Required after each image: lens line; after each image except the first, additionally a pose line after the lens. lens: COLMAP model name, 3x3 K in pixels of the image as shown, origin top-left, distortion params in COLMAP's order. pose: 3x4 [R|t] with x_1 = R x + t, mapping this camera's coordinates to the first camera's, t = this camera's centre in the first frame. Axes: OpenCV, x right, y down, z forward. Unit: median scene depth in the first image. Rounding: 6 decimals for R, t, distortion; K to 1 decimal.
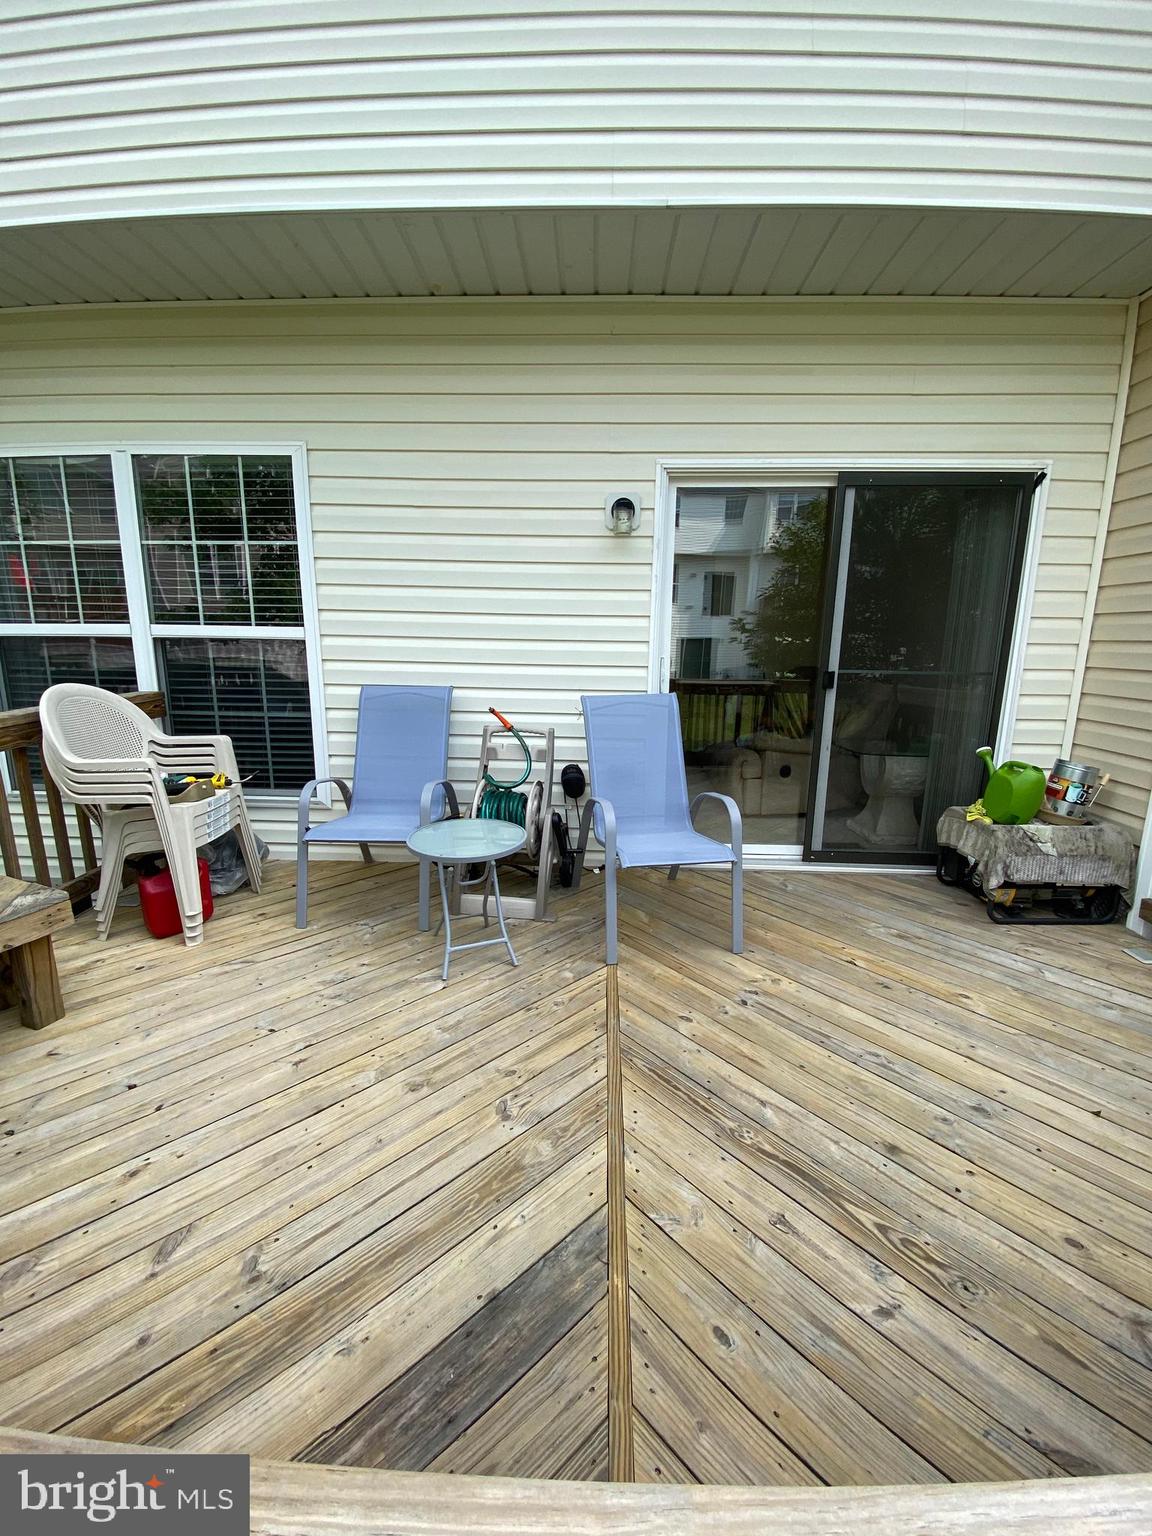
lens RADIAL K [[616.1, 0, 582.9], [0, 616.1, 762.4], [0, 0, 1]] dist [0.023149, -0.024823]
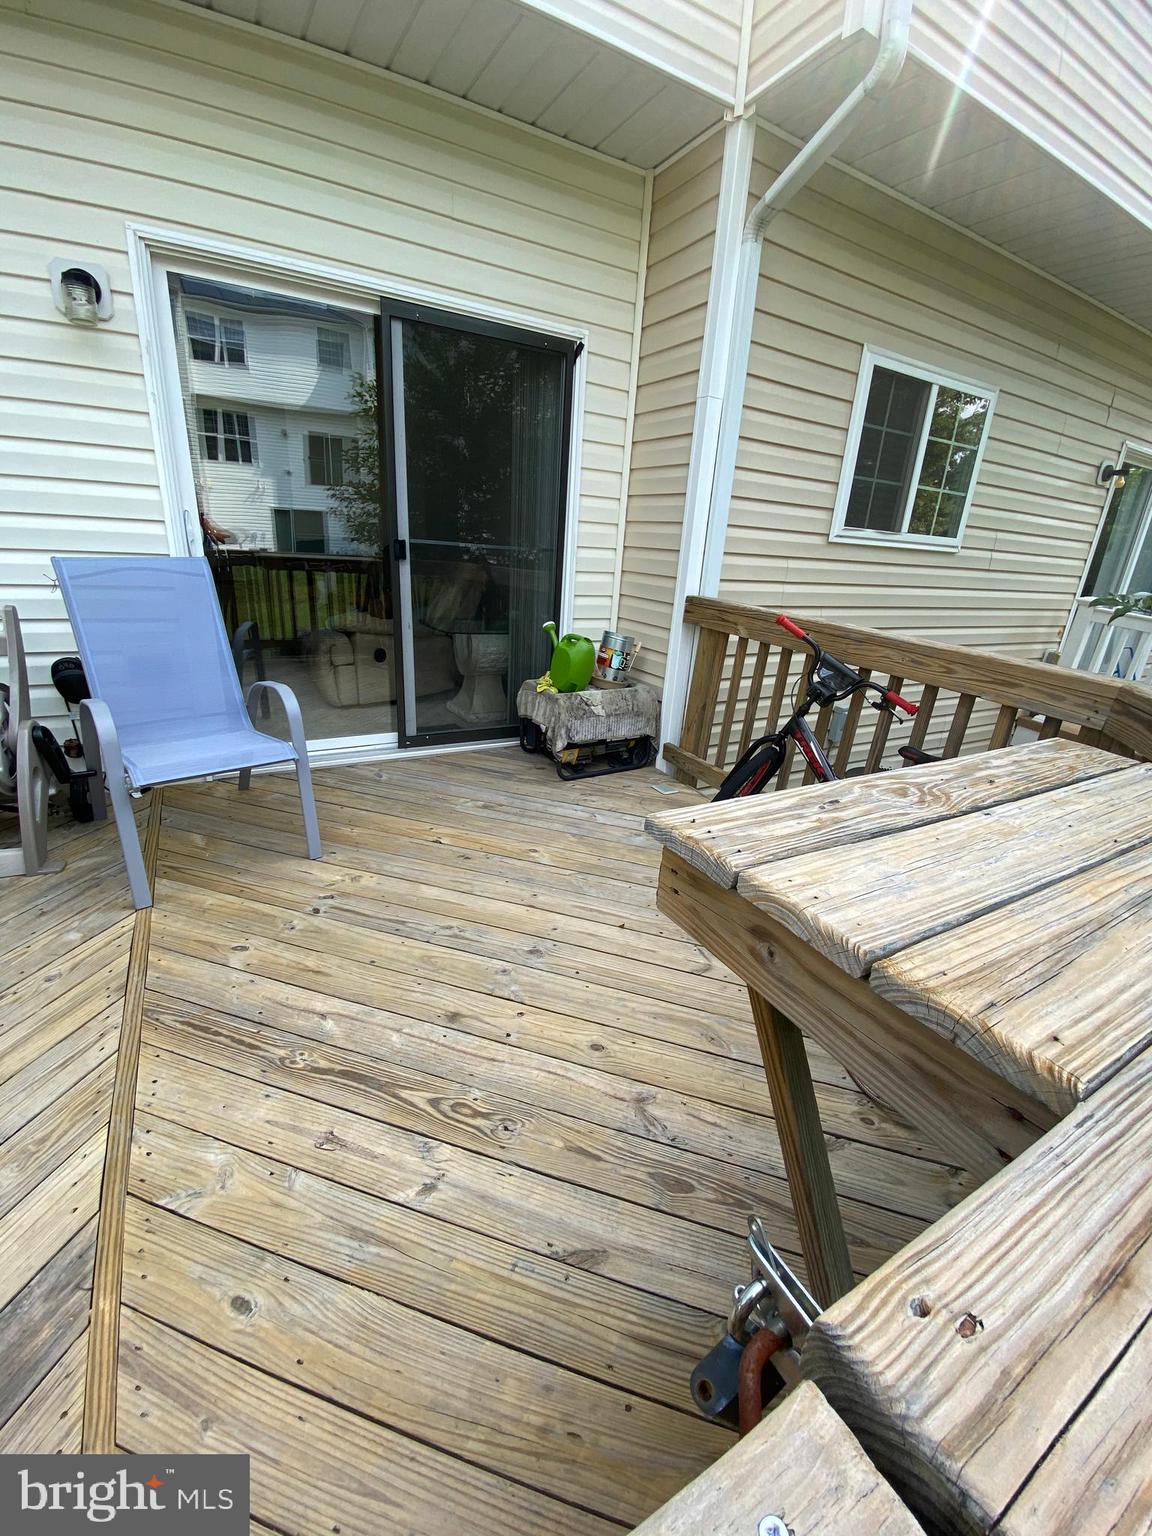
lens RADIAL K [[615.9, 0, 574.5], [0, 615.9, 776.4], [0, 0, 1]] dist [-0.000211, -0.016195]
pose [[0.843358, -0.150446, 0.515861, 0.113516], [0.046854, 0.976939, 0.208316, 0.020031], [-0.535305, -0.151515, 0.830958, 0.061030]]
